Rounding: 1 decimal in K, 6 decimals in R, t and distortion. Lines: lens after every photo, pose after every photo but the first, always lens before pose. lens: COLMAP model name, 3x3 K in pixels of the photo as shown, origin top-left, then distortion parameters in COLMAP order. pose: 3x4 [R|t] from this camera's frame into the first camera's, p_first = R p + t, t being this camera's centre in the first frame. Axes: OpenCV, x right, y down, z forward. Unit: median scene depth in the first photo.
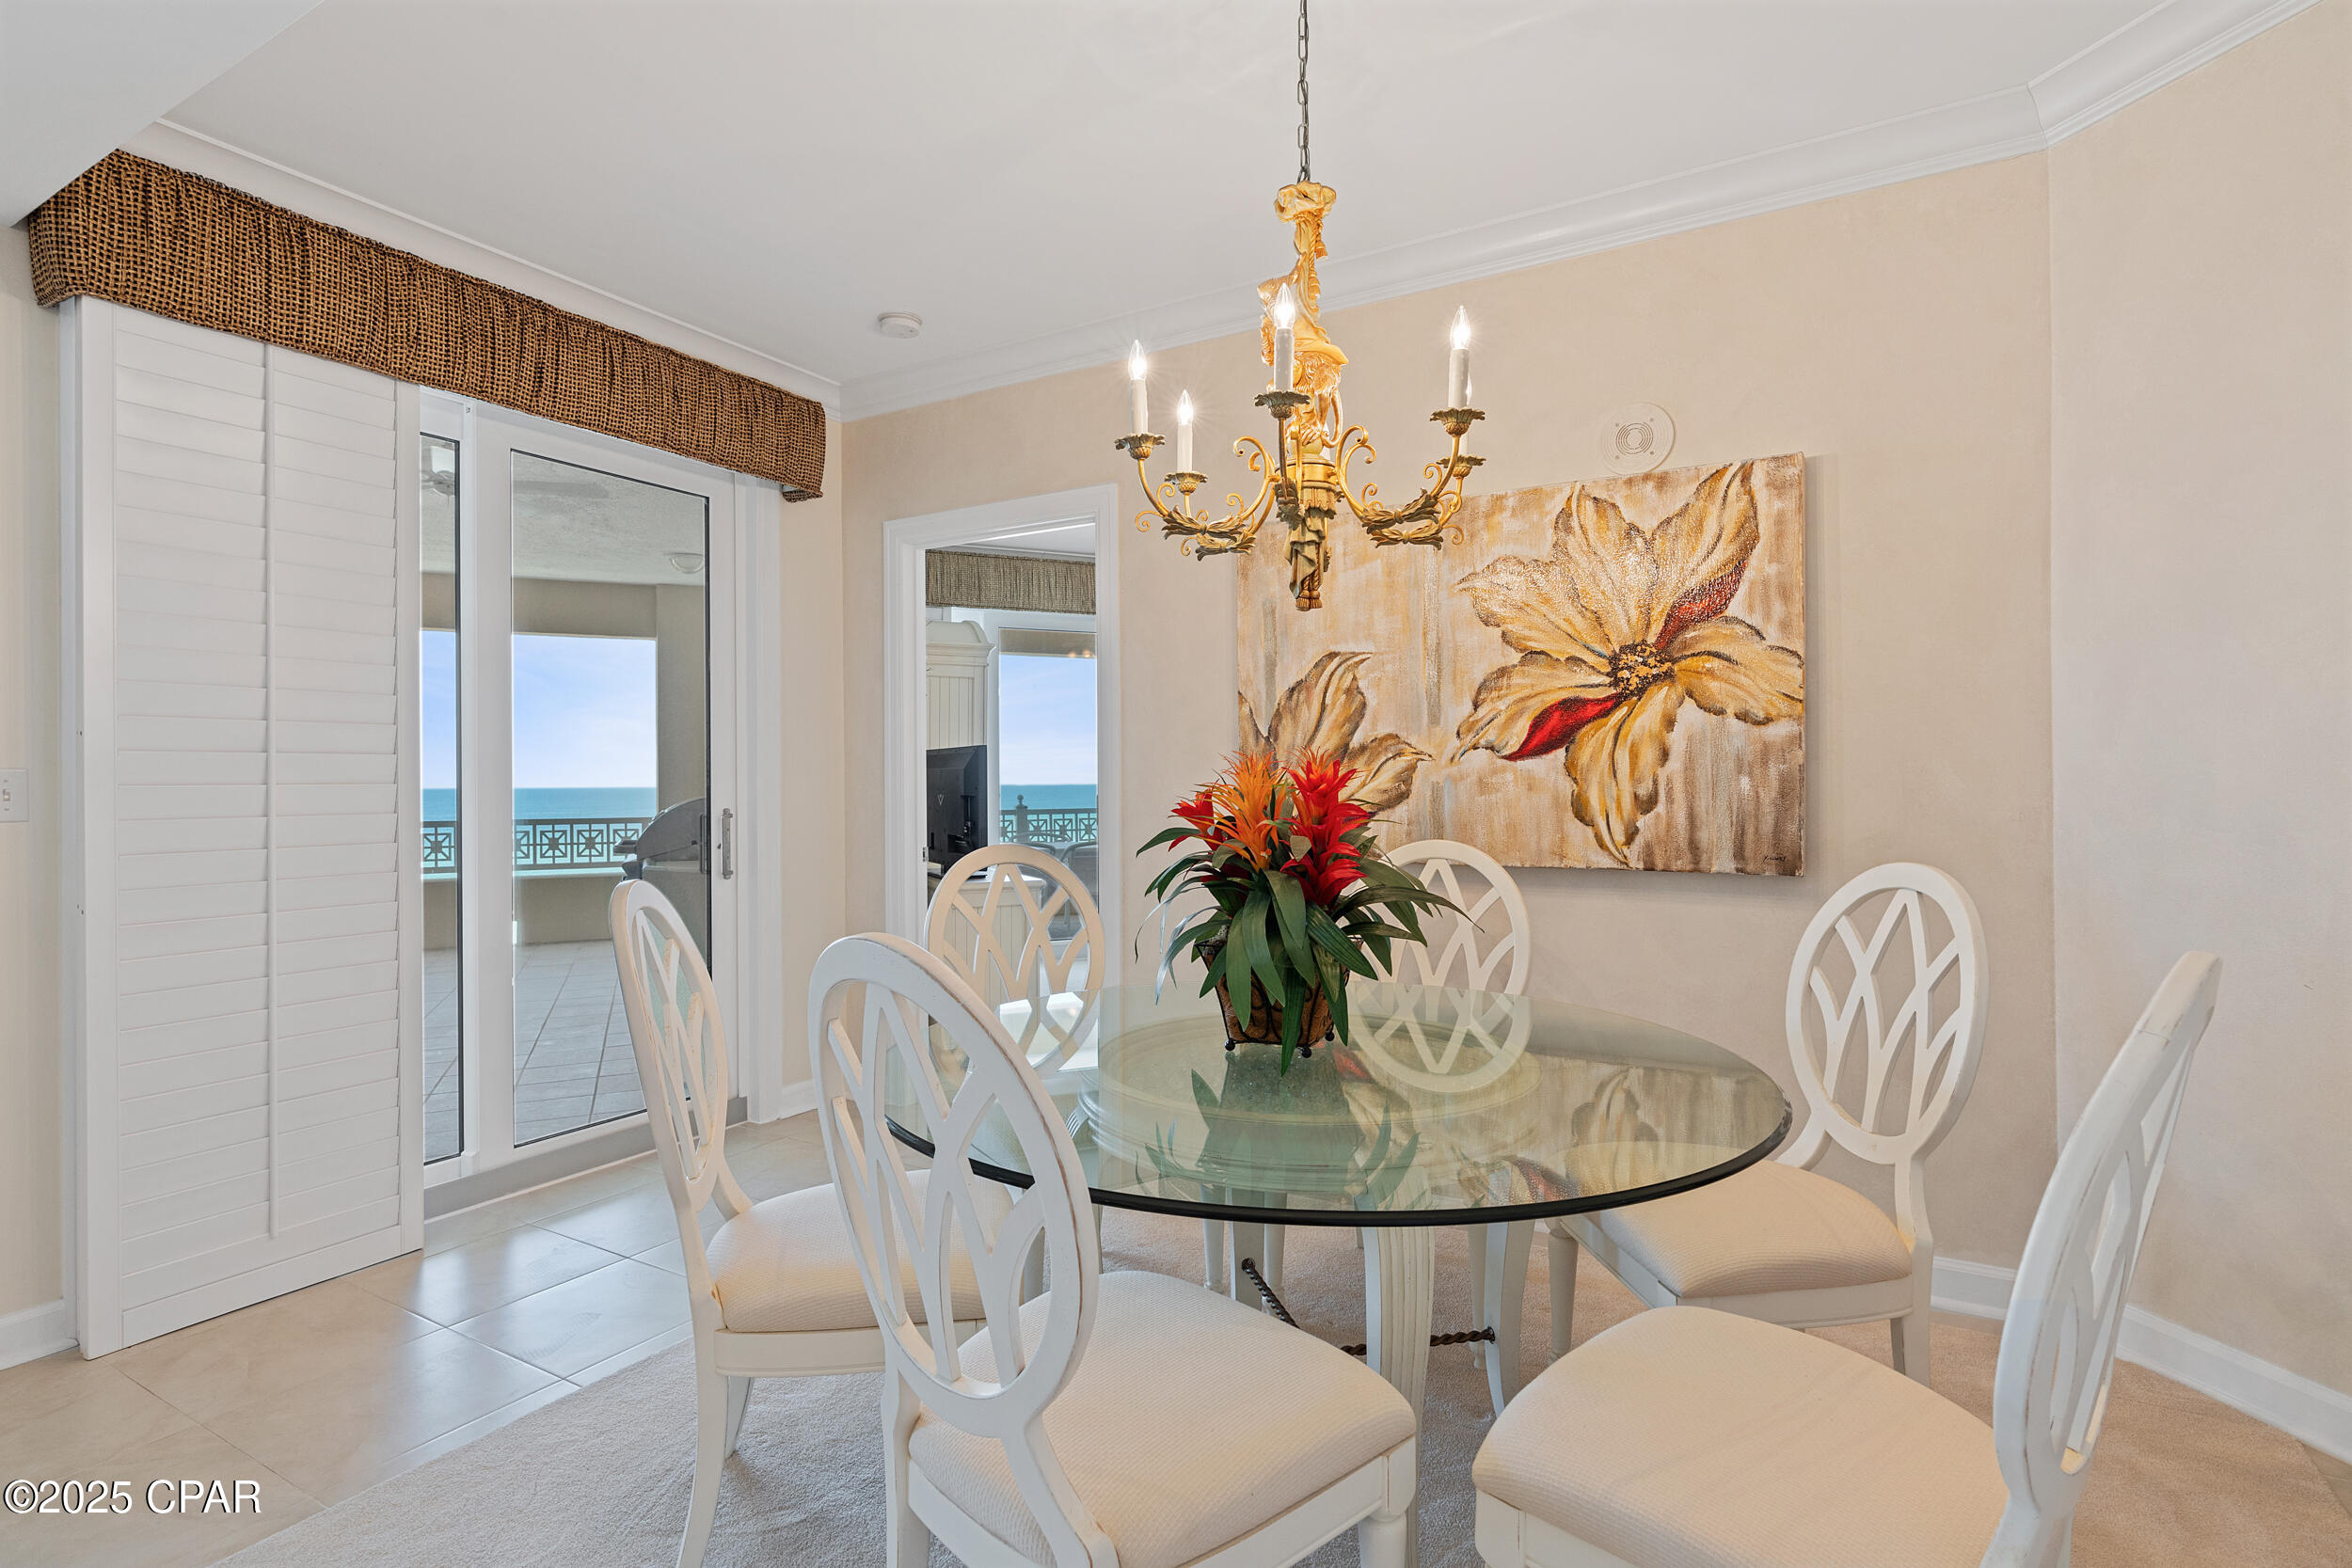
lens RADIAL K [[1055.6, 0, 1176.0], [0, 1055.6, 784.0], [0, 0, 1]] dist [0.000969, 0.000265]
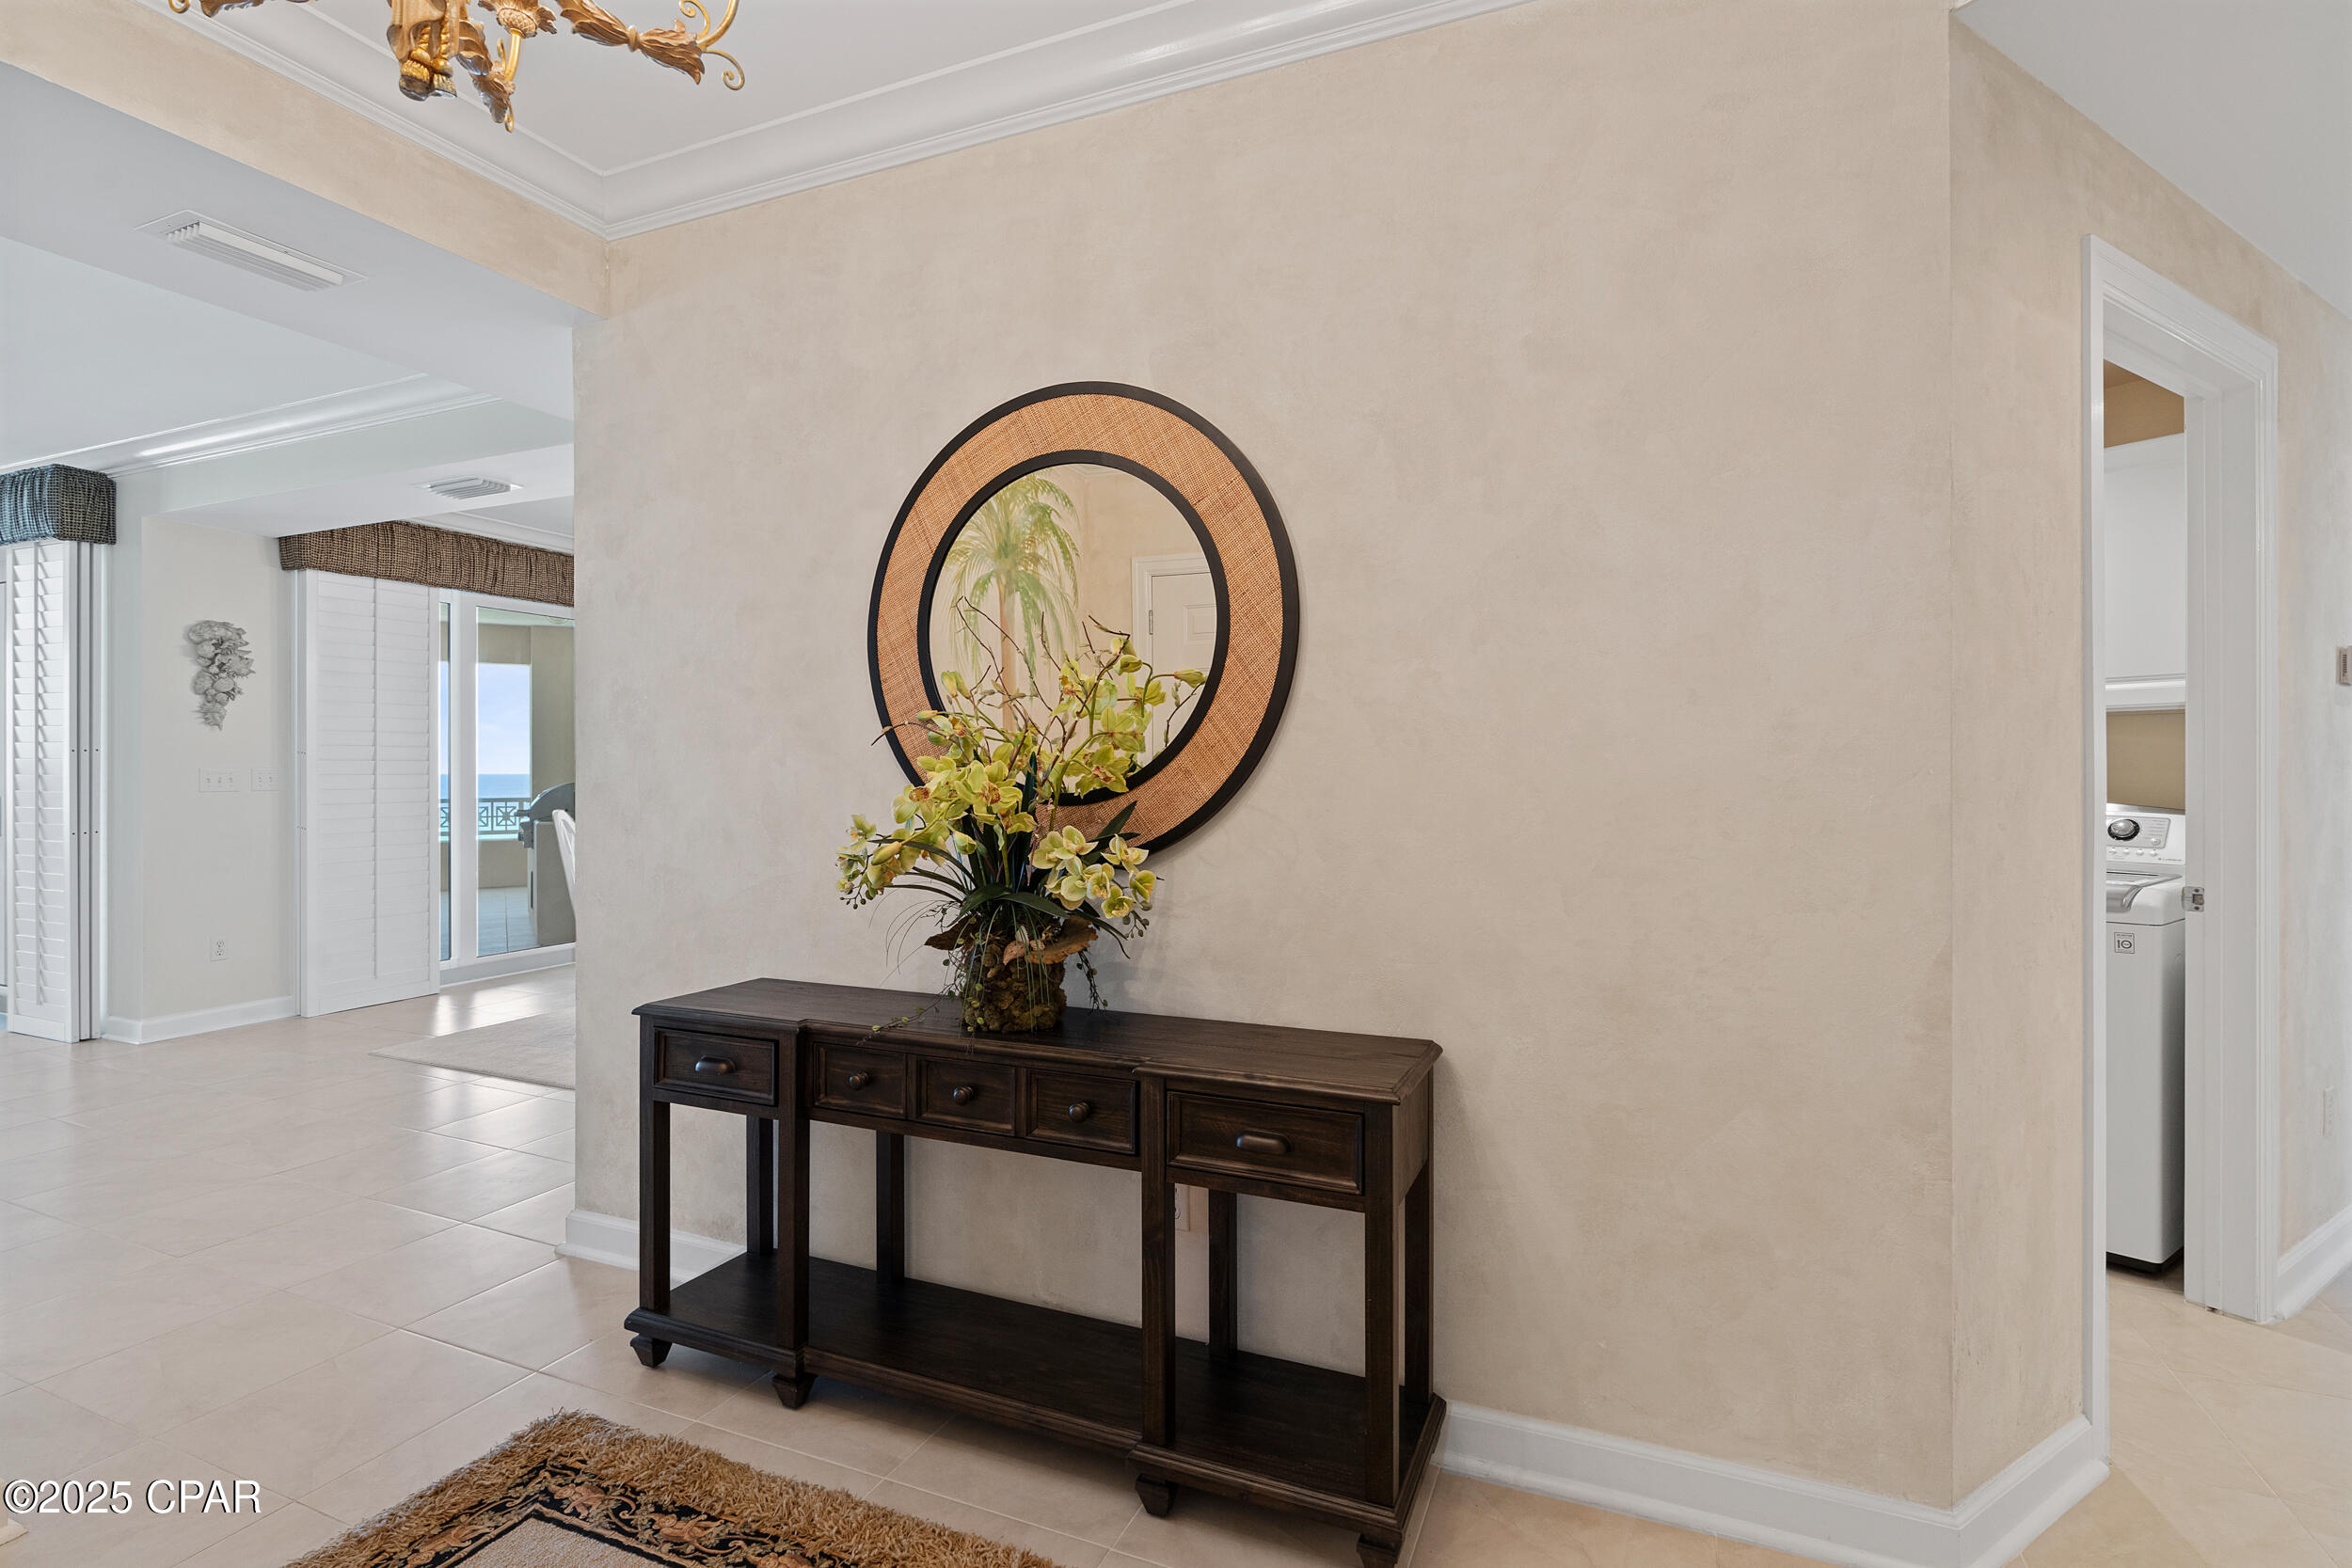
lens RADIAL K [[1067.9, 0, 1180.9], [0, 1067.9, 772.0], [0, 0, 1]] dist [-0.003564, 0.000458]
pose [[0.993782, 0.001102, 0.111335, 0.504145], [-0.001163, 0.999999, 0.000487, -0.008323], [-0.111334, -0.000614, 0.993783, -1.239694]]
